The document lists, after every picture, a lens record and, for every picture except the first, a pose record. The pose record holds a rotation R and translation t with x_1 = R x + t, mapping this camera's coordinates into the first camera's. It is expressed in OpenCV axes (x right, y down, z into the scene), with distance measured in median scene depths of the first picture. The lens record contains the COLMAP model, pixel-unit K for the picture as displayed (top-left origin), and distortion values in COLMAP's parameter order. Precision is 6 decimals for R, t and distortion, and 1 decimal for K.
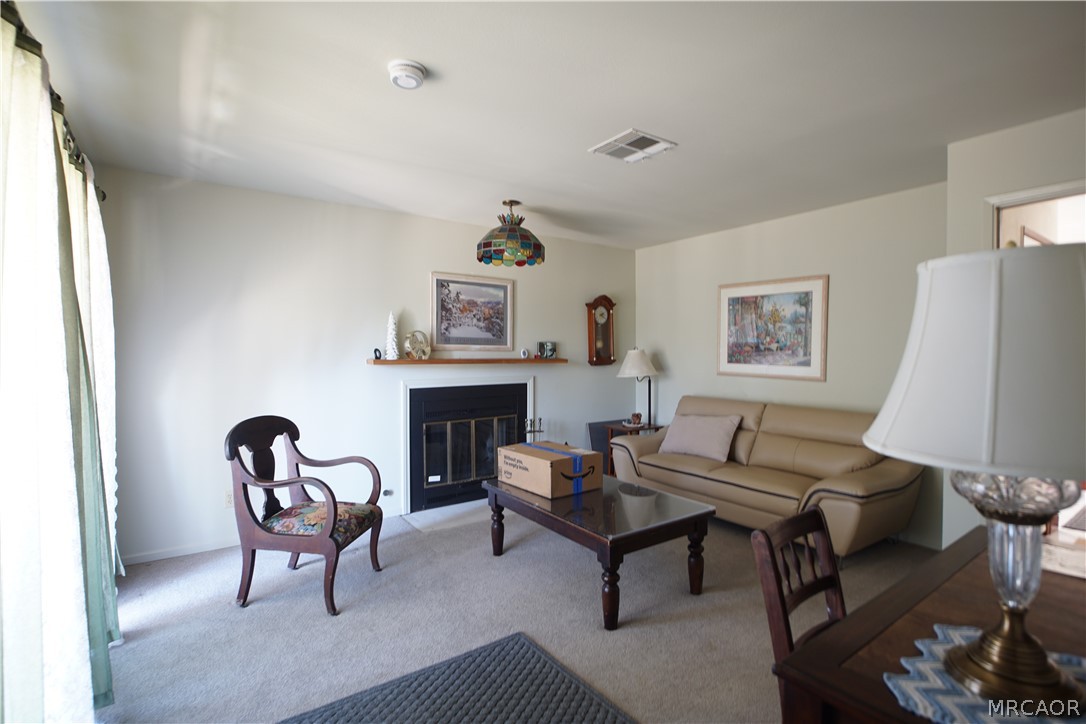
lens RADIAL K [[510.6, 0, 537.8], [0, 510.6, 361.8], [0, 0, 1]] dist [0.005499, -0.013613]
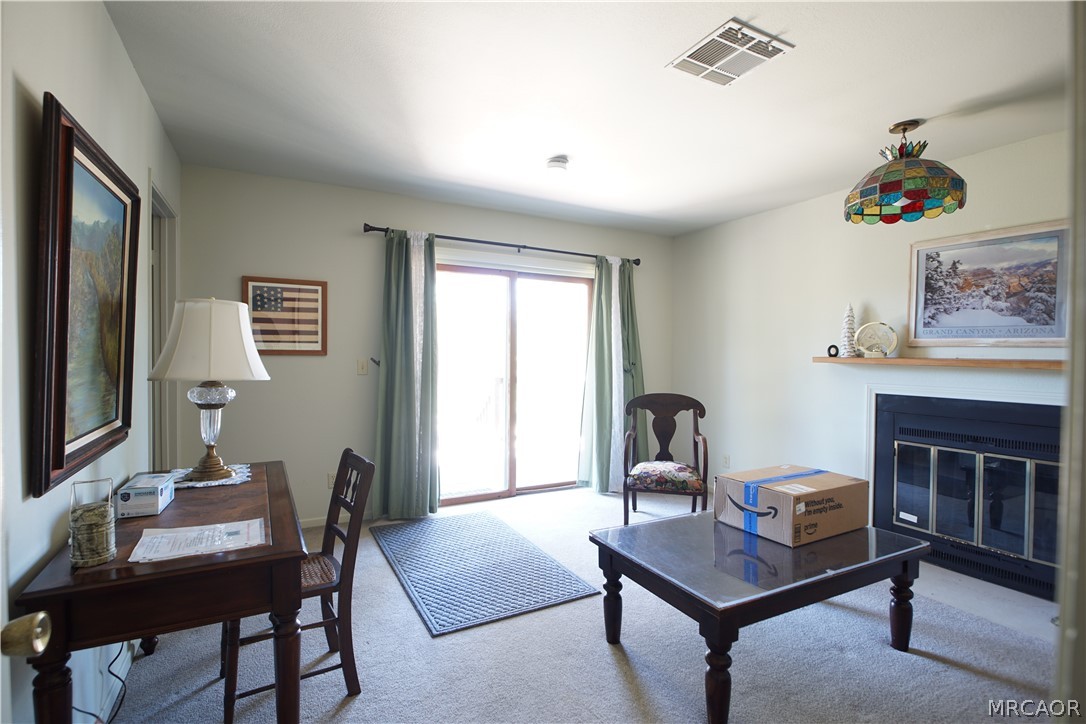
lens RADIAL K [[510.6, 0, 537.8], [0, 510.6, 361.8], [0, 0, 1]] dist [0.005499, -0.013613]
pose [[-0.123957, 0.021221, -0.992061, 0.598456], [-0.026965, 0.999330, 0.024746, -0.003644], [0.991921, 0.029819, -0.123302, 0.538041]]
